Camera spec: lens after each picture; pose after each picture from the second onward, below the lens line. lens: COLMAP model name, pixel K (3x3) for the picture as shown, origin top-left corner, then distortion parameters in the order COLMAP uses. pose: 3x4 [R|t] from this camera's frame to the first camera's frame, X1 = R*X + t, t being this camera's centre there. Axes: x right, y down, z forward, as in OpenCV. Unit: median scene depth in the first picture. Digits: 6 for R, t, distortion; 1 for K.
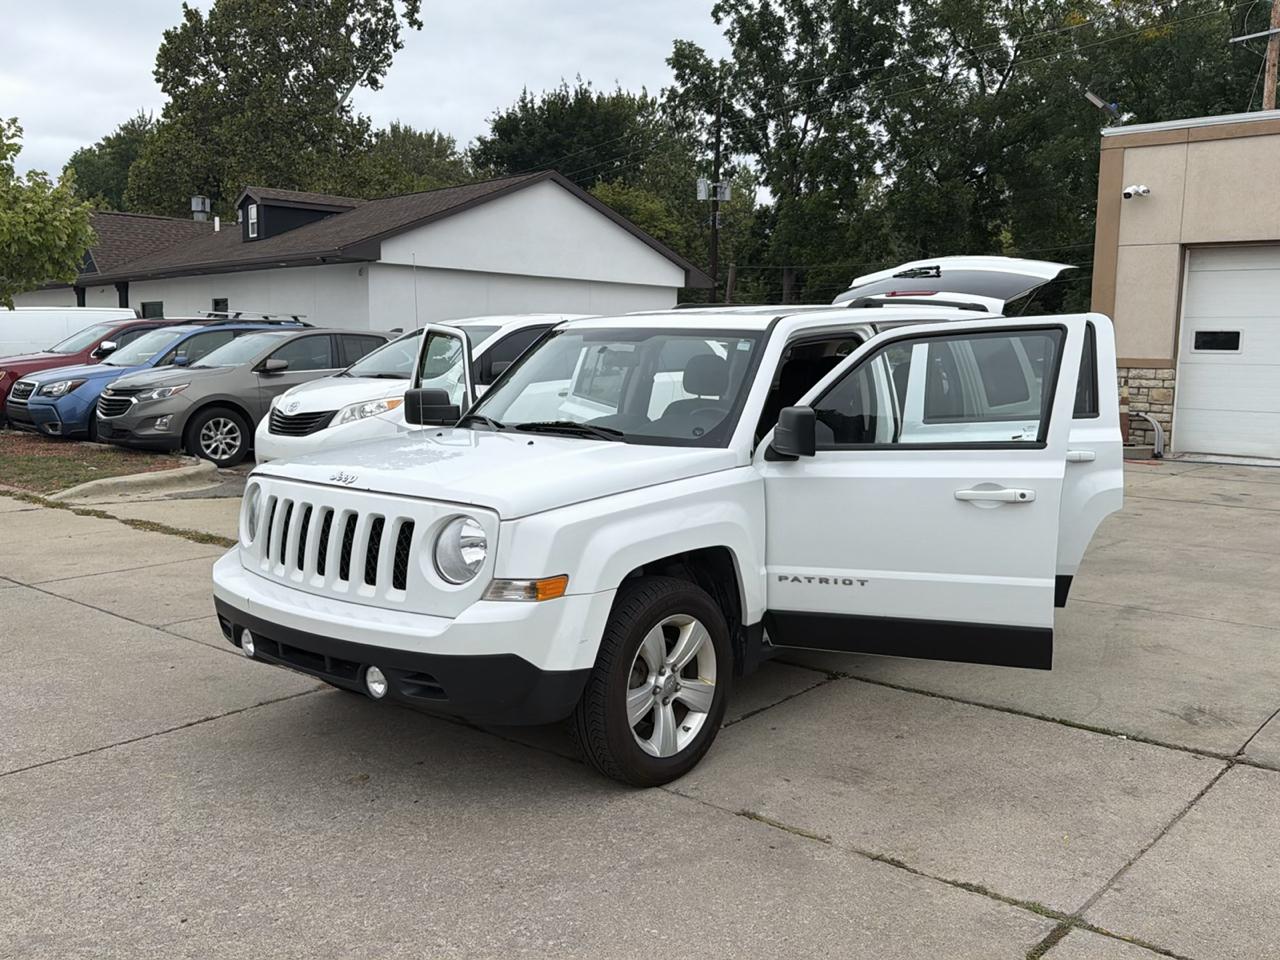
lens RADIAL K [[1142.9, 0, 646.2], [0, 1142.9, 473.9], [0, 0, 1]] dist [0.087027, -0.139012]
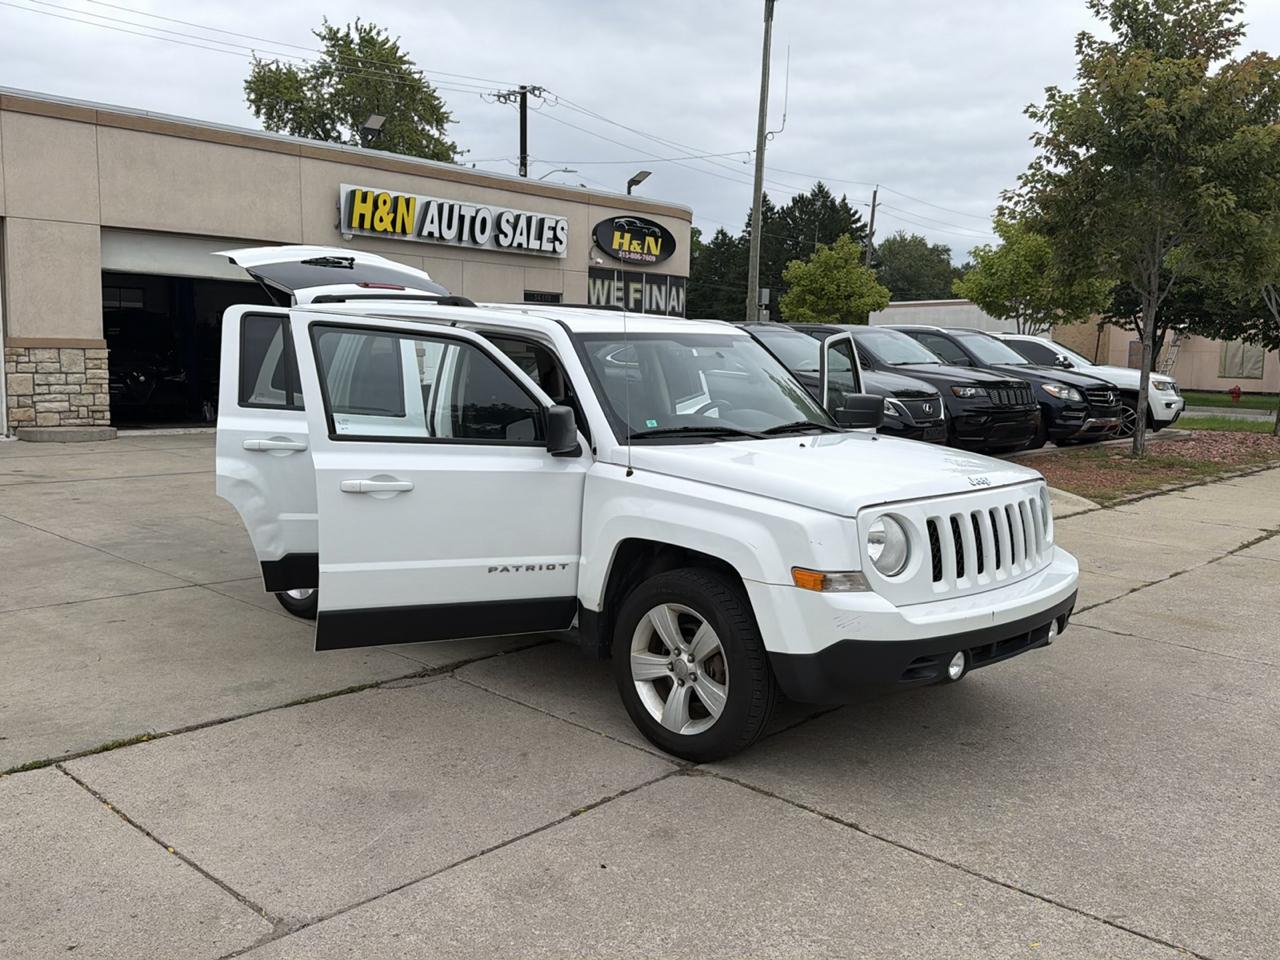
lens RADIAL K [[1142.9, 0, 644.2], [0, 1142.9, 478.1], [0, 0, 1]] dist [0.087027, -0.139012]
pose [[0.050956, -0.129560, 0.990261, -1.032313], [0.088964, 0.988197, 0.124712, -0.124535], [-0.994731, 0.081742, 0.061880, 0.940657]]
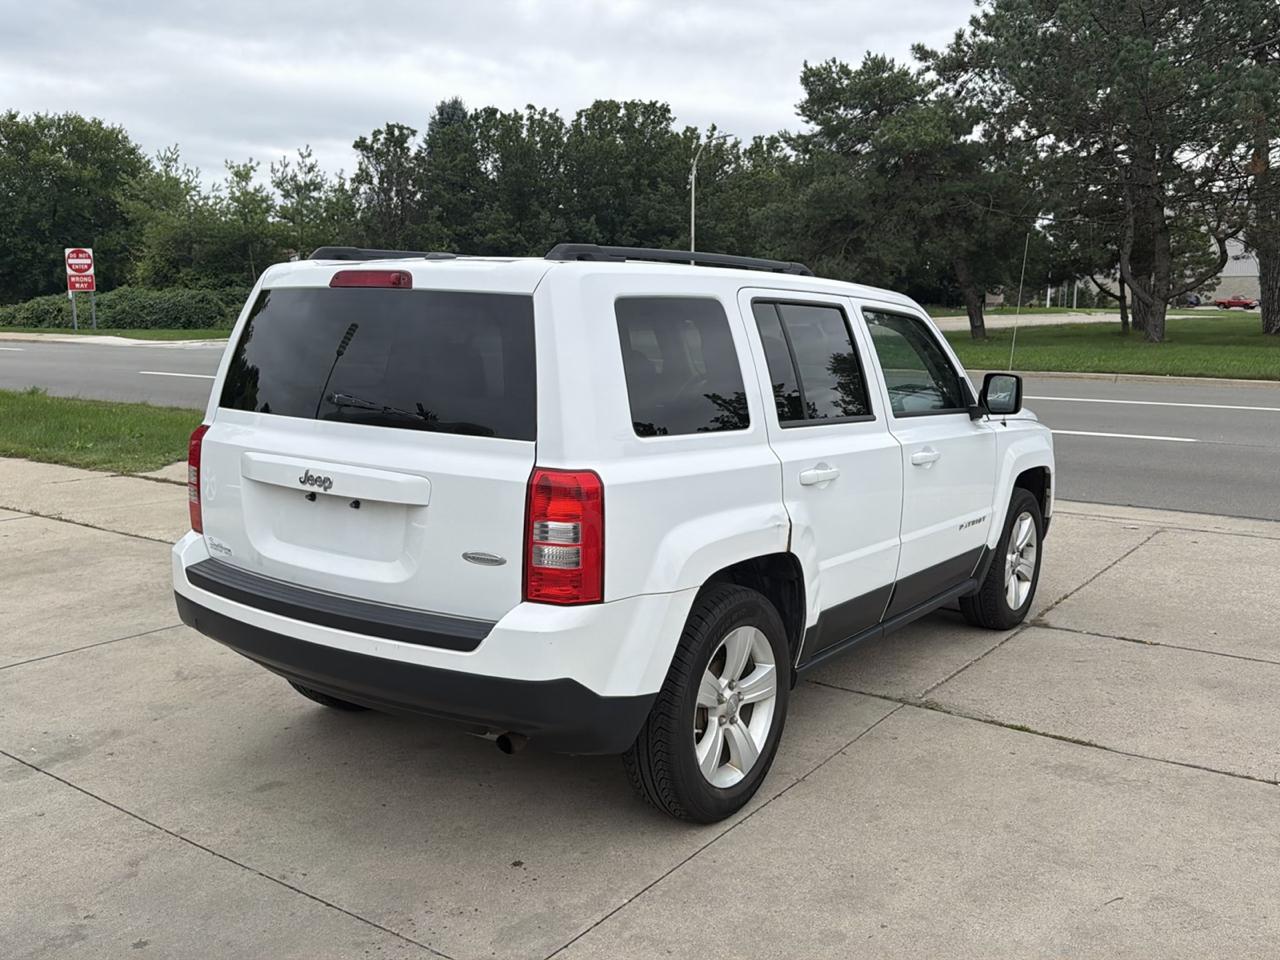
lens RADIAL K [[1142.9, 0, 644.2], [0, 1142.9, 475.3], [0, 0, 1]] dist [0.087027, -0.139012]
pose [[-0.995150, -0.008288, -0.098016, 0.225273], [-0.033434, 0.965618, 0.257807, -0.234715], [0.092509, 0.259834, -0.961212, 1.977312]]
